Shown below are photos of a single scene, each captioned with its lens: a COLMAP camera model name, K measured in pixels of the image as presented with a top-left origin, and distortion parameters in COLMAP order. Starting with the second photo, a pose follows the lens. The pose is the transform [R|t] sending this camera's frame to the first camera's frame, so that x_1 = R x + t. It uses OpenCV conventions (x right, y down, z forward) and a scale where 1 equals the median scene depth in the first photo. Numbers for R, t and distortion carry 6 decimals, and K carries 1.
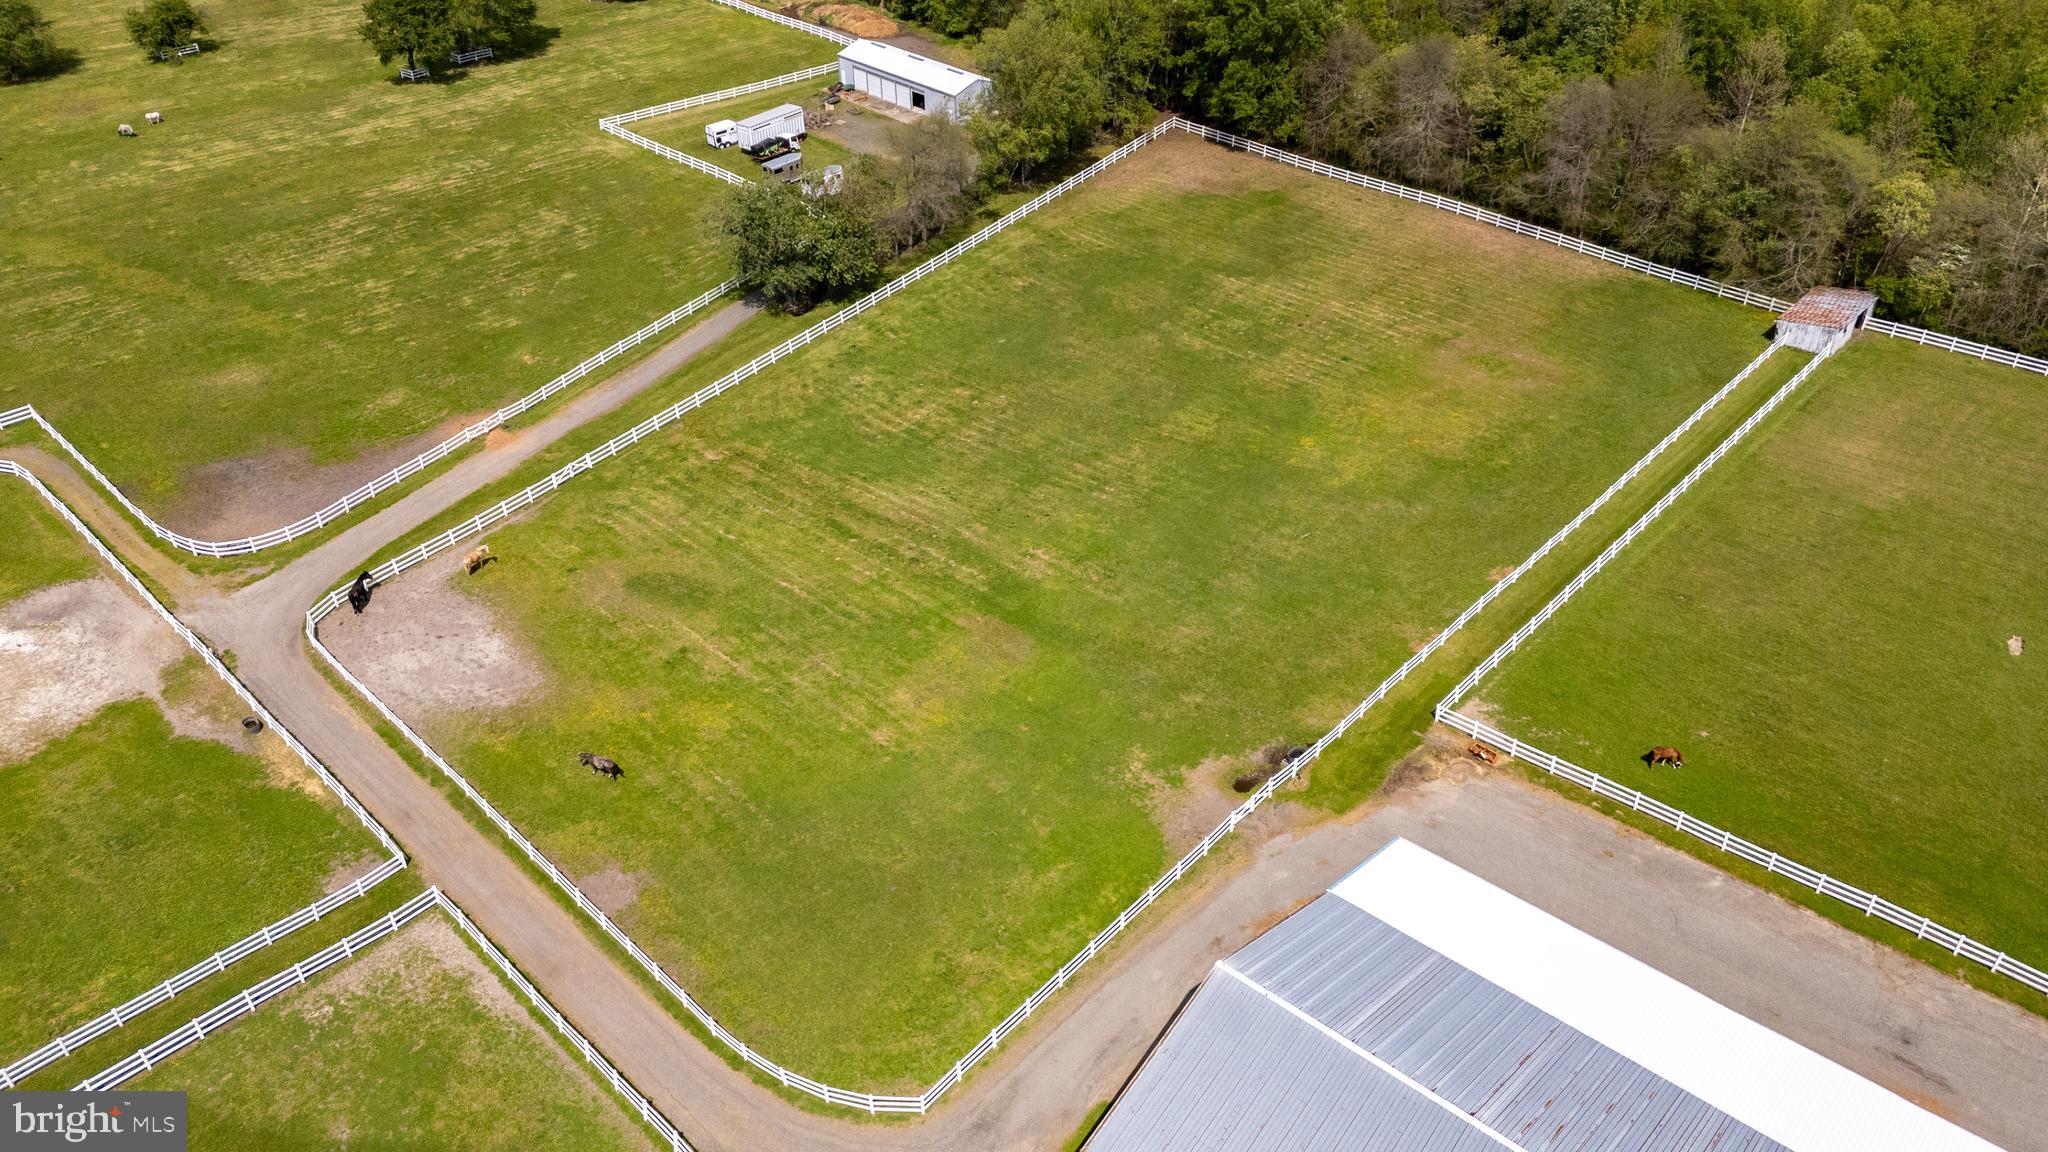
lens RADIAL K [[1551.3, 0, 1024.0], [0, 1551.3, 576.0], [0, 0, 1]] dist [0.097172, -0.078826]
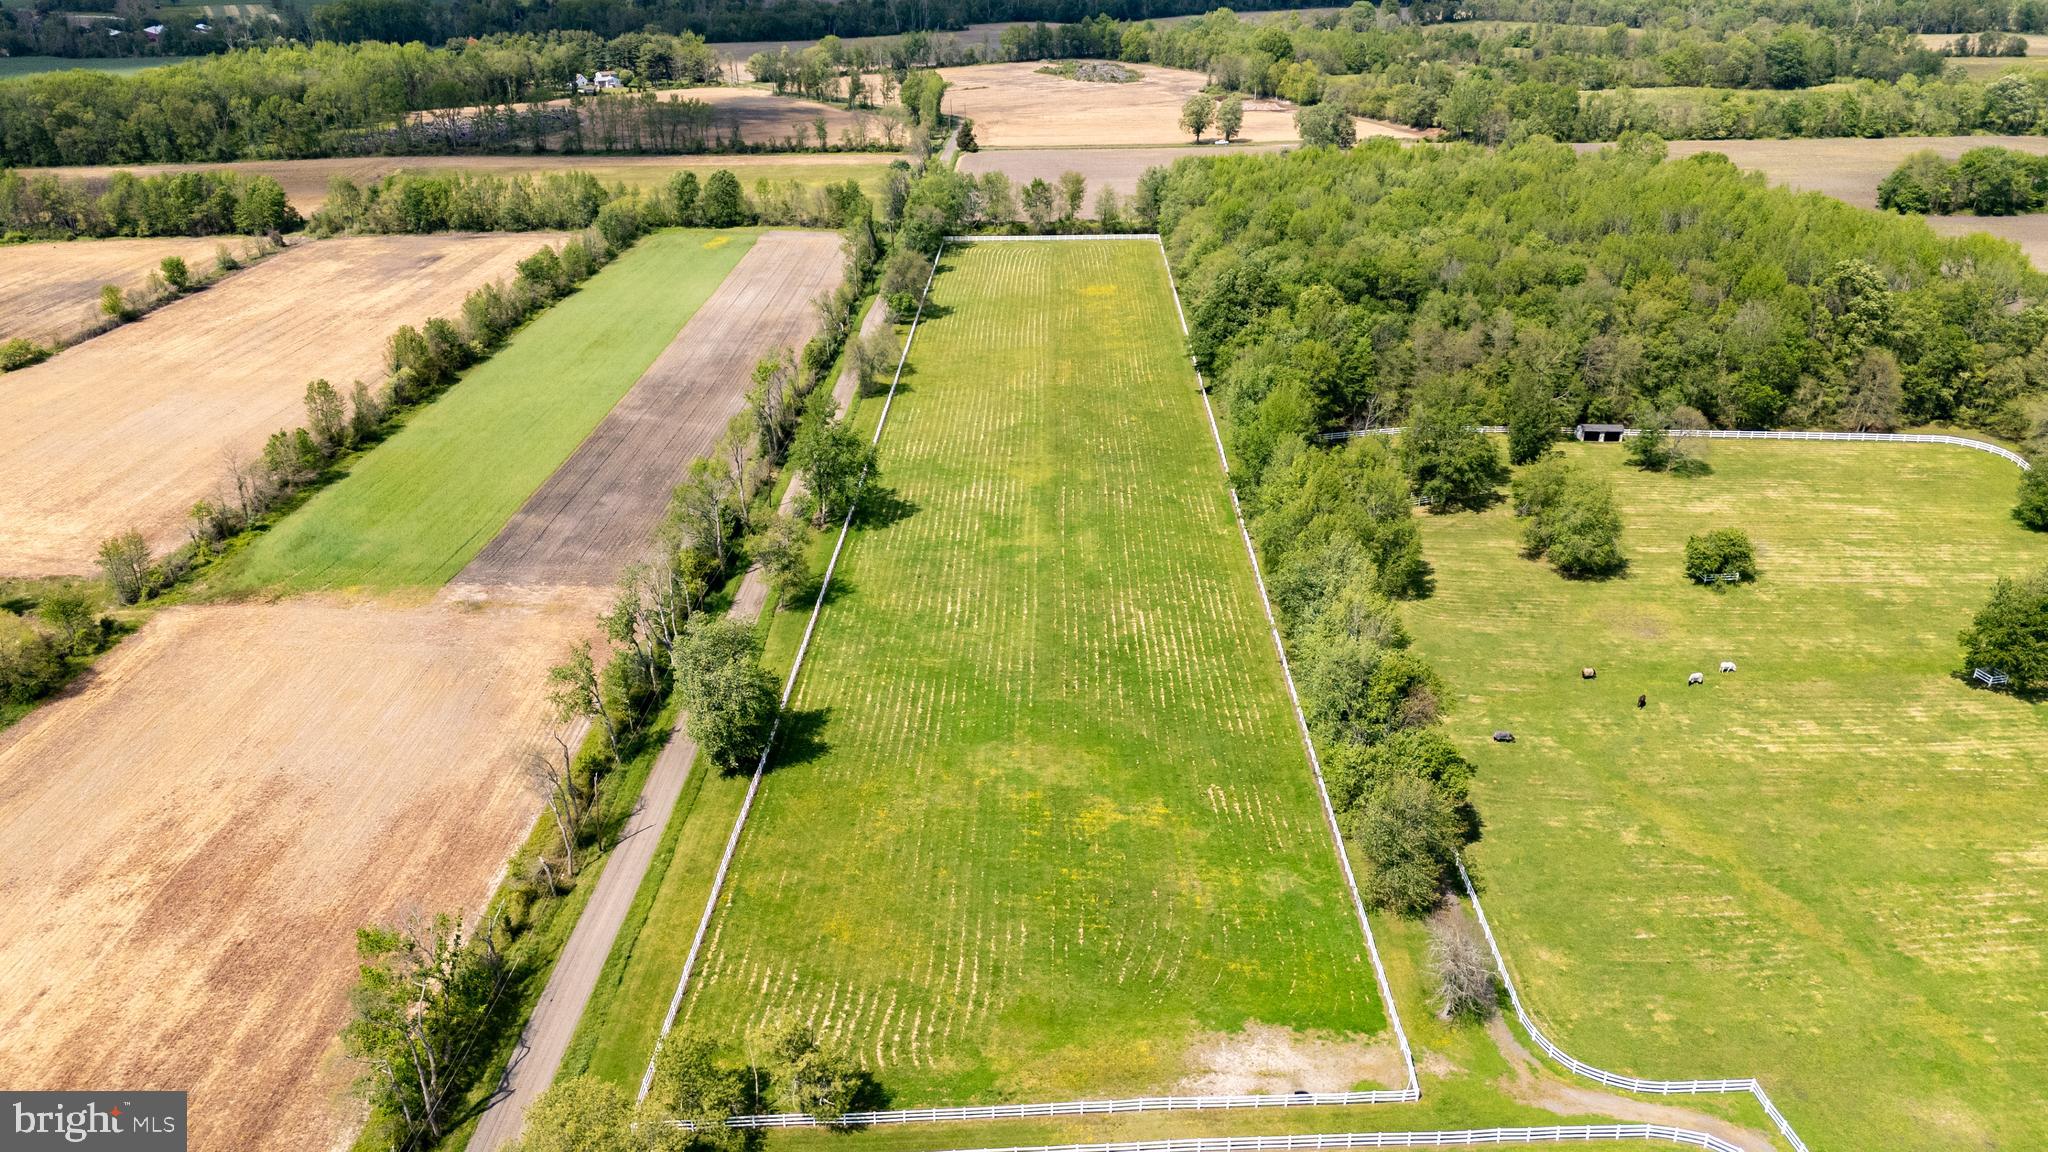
lens RADIAL K [[1551.3, 0, 1024.0], [0, 1551.3, 576.0], [0, 0, 1]] dist [0.097172, -0.078826]
pose [[0.775790, 0.275445, -0.567697, -0.465589], [-0.367585, 0.928547, -0.051796, -0.168585], [0.512866, 0.248860, 0.821606, -0.139167]]
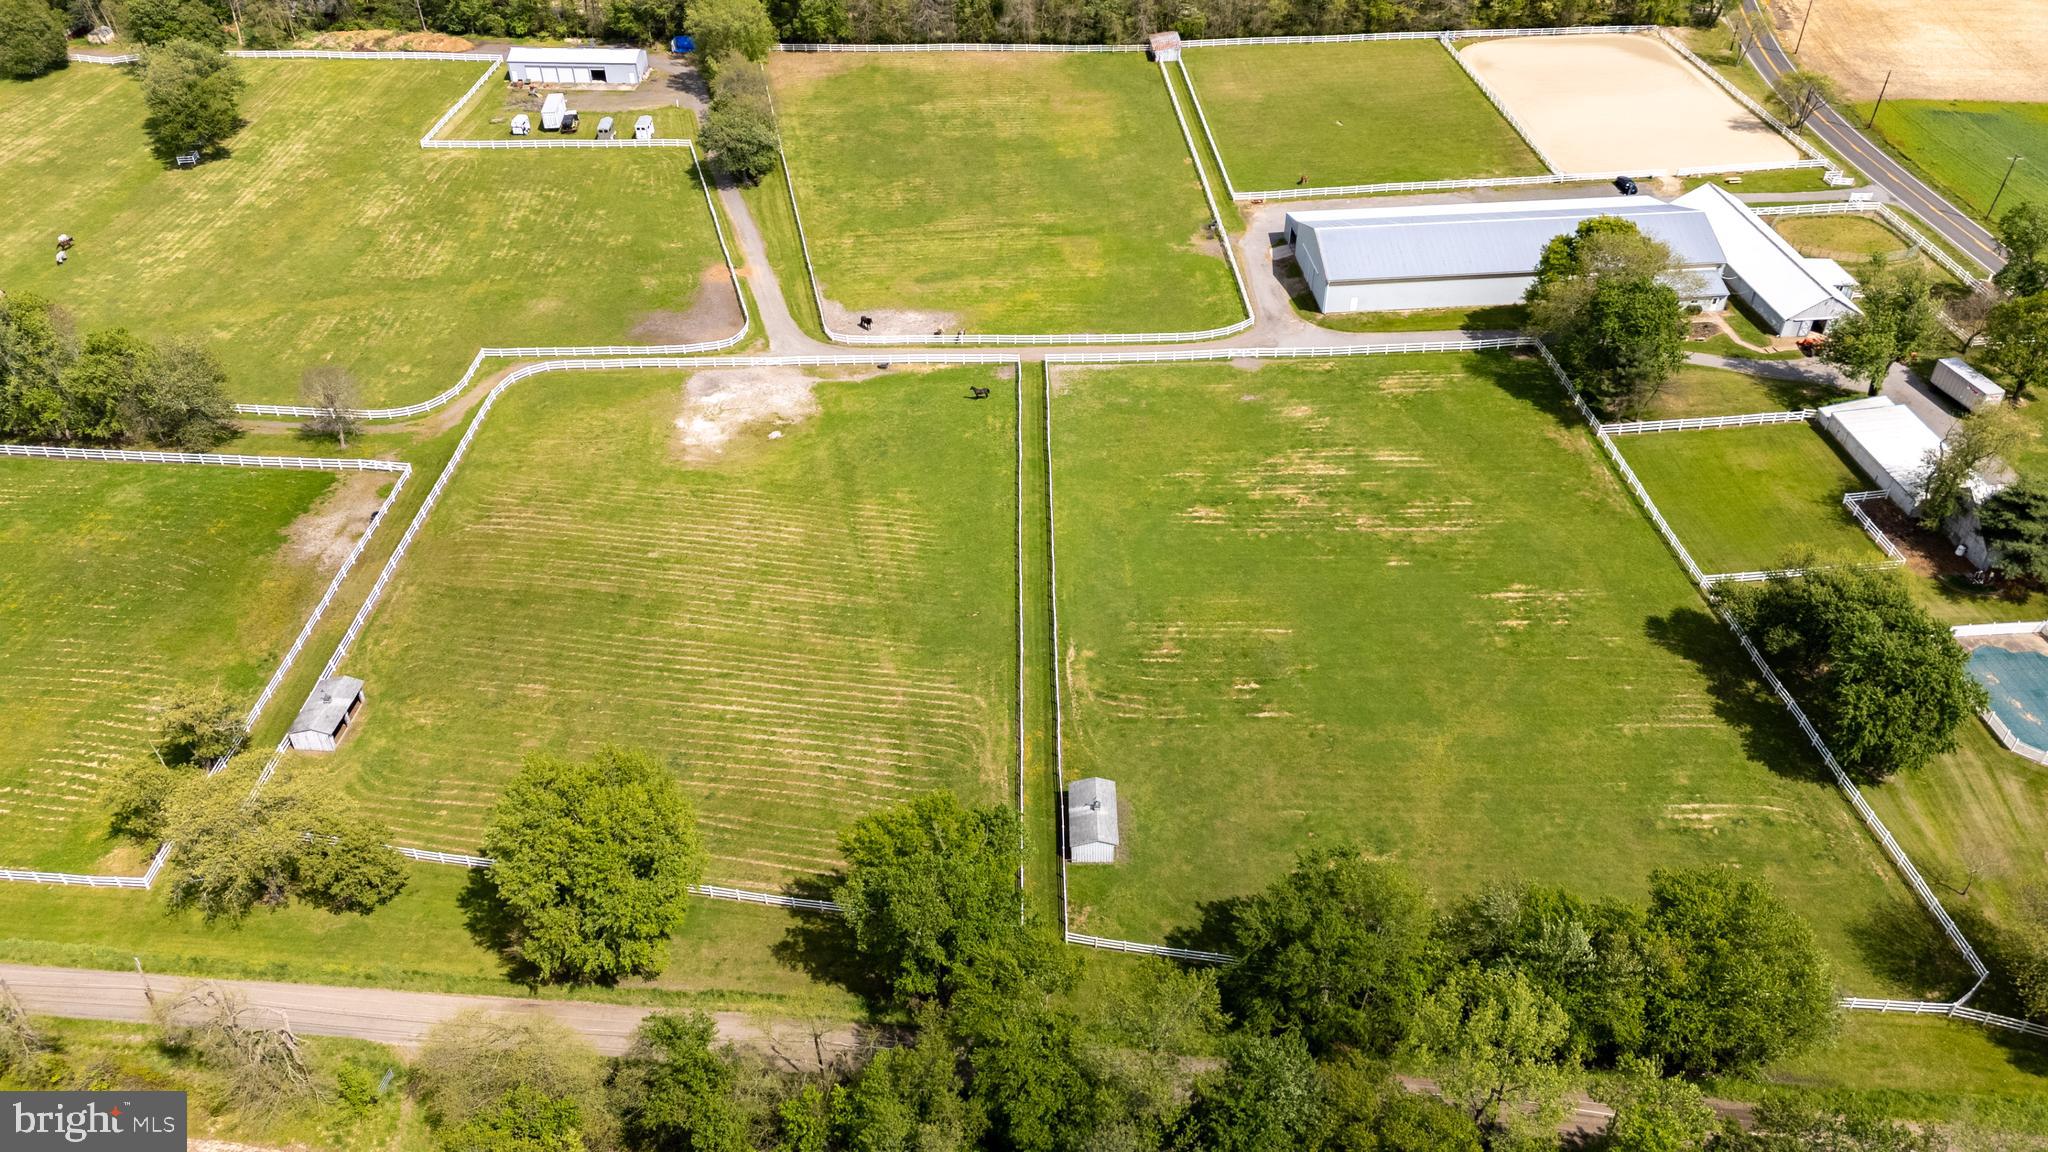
lens RADIAL K [[1551.3, 0, 1024.0], [0, 1551.3, 576.0], [0, 0, 1]] dist [0.097172, -0.078826]
pose [[0.707376, -0.423757, 0.565729, -1.152128], [0.402322, 0.899448, 0.170674, 0.046104], [-0.581169, 0.106874, 0.806735, -0.546578]]
